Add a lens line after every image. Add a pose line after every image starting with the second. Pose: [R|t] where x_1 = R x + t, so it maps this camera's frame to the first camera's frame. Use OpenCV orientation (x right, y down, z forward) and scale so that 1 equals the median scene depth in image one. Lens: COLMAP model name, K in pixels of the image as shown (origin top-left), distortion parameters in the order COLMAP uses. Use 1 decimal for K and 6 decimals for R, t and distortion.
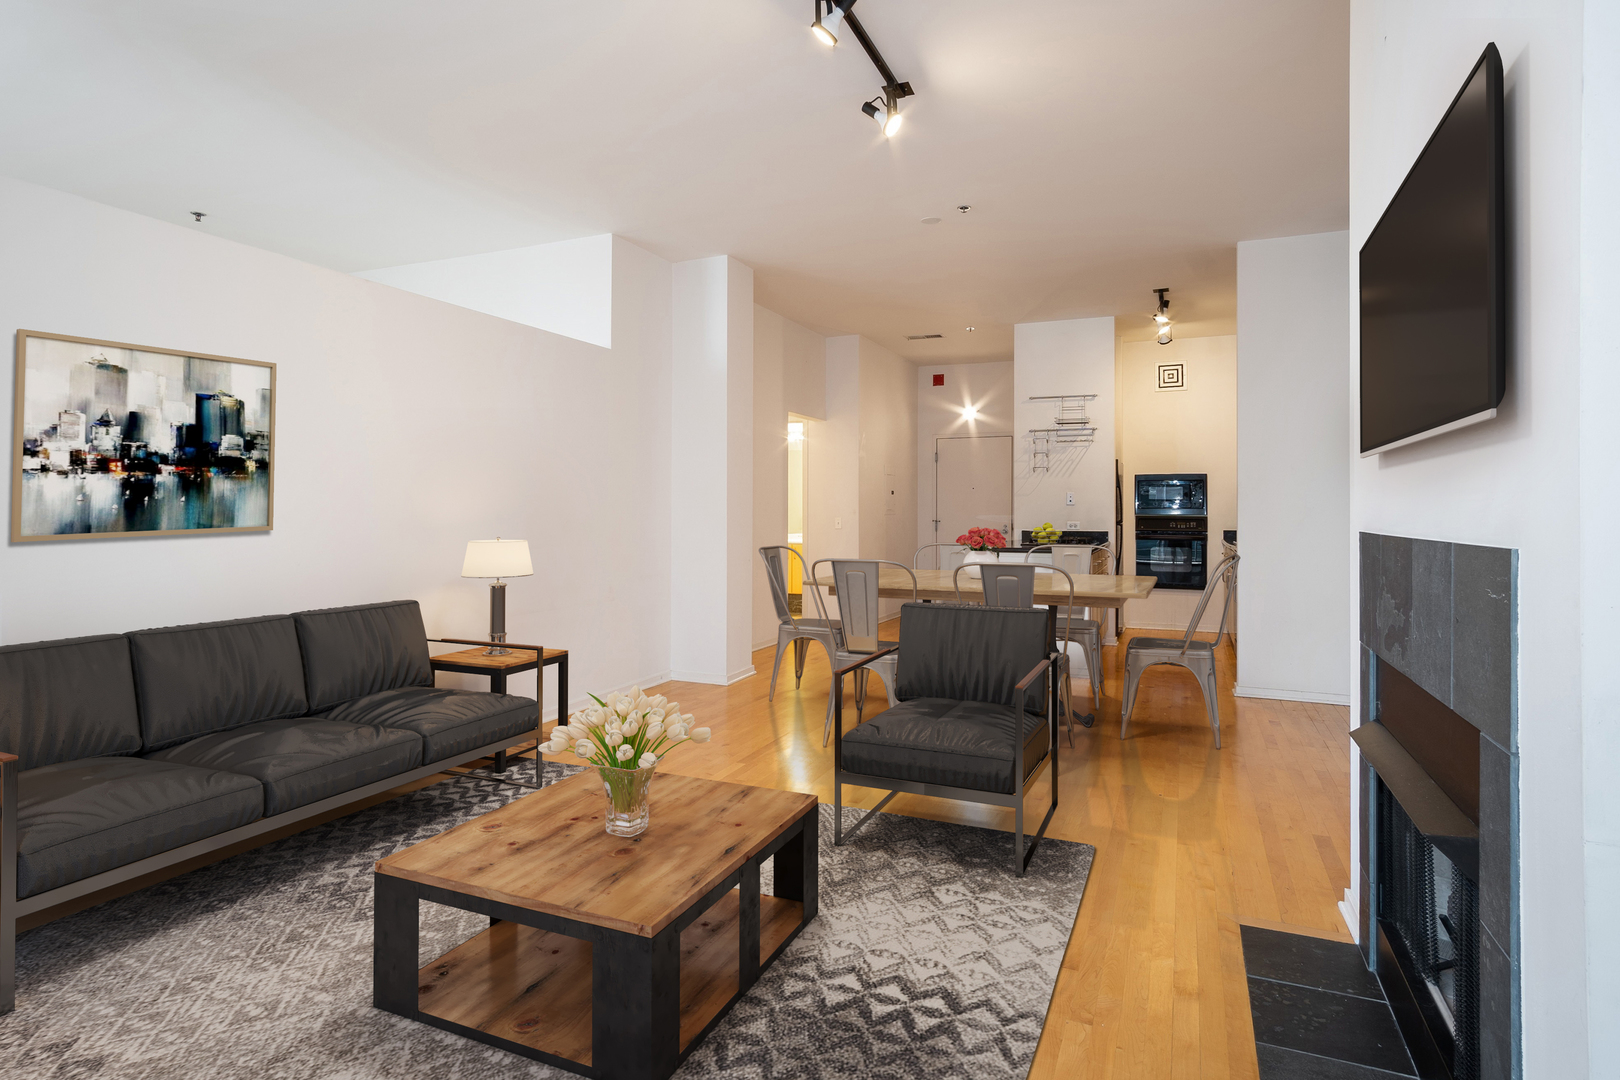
lens RADIAL K [[868.3, 0, 808.4], [0, 868.3, 504.5], [0, 0, 1]] dist [0.006681, 0.002275]
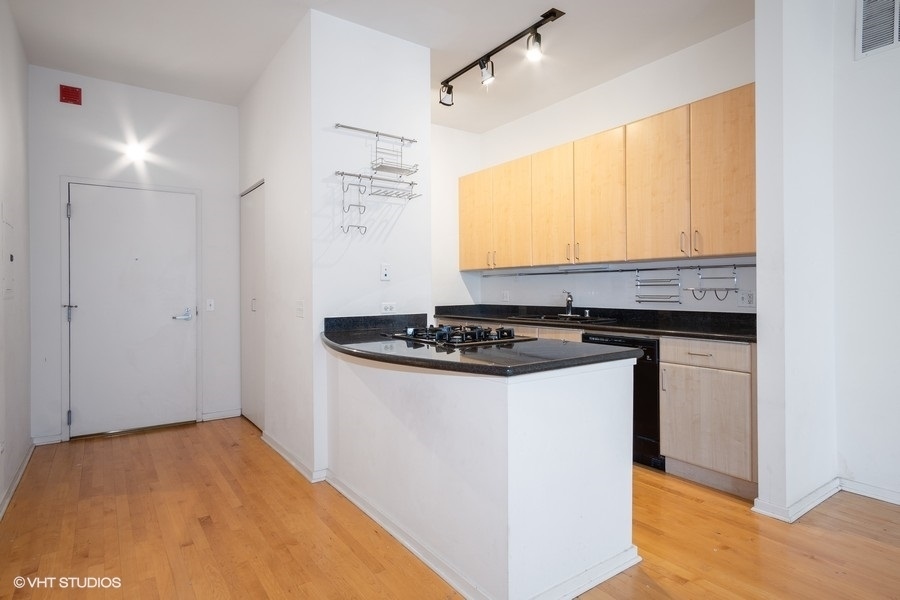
lens RADIAL K [[482.4, 0, 450.0], [0, 482.4, 296.7], [0, 0, 1]] dist [0.006681, 0.002275]
pose [[0.525433, -0.017705, 0.850651, -0.023203], [0.002847, 0.999814, 0.019051, 0.006454], [-0.850830, -0.007588, 0.525386, 0.670849]]
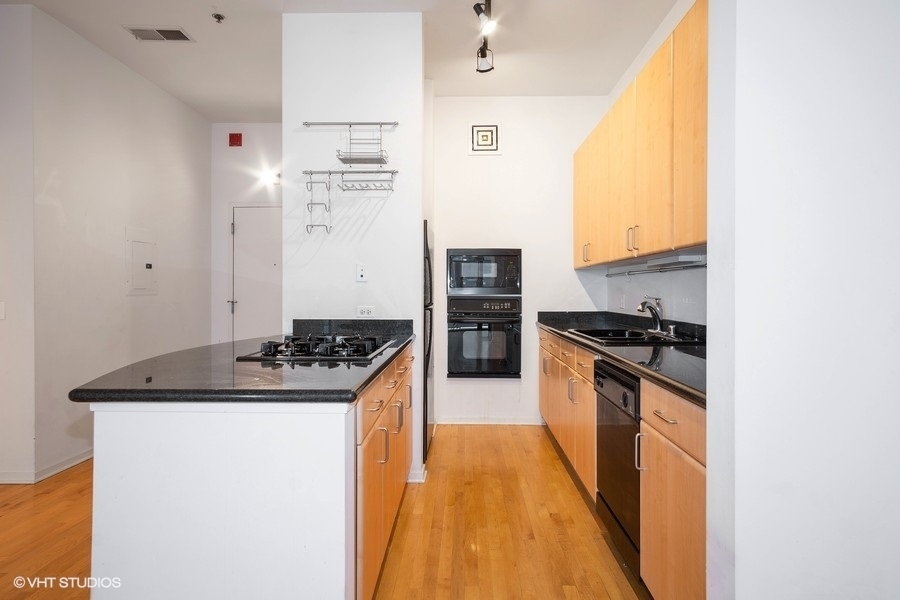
lens RADIAL K [[482.4, 0, 451.4], [0, 482.4, 297.7], [0, 0, 1]] dist [0.006681, 0.002275]
pose [[0.929234, -0.005427, 0.369452, 0.206471], [-0.002954, 0.999751, 0.022115, 0.004345], [-0.369480, -0.021641, 0.928987, 0.563111]]
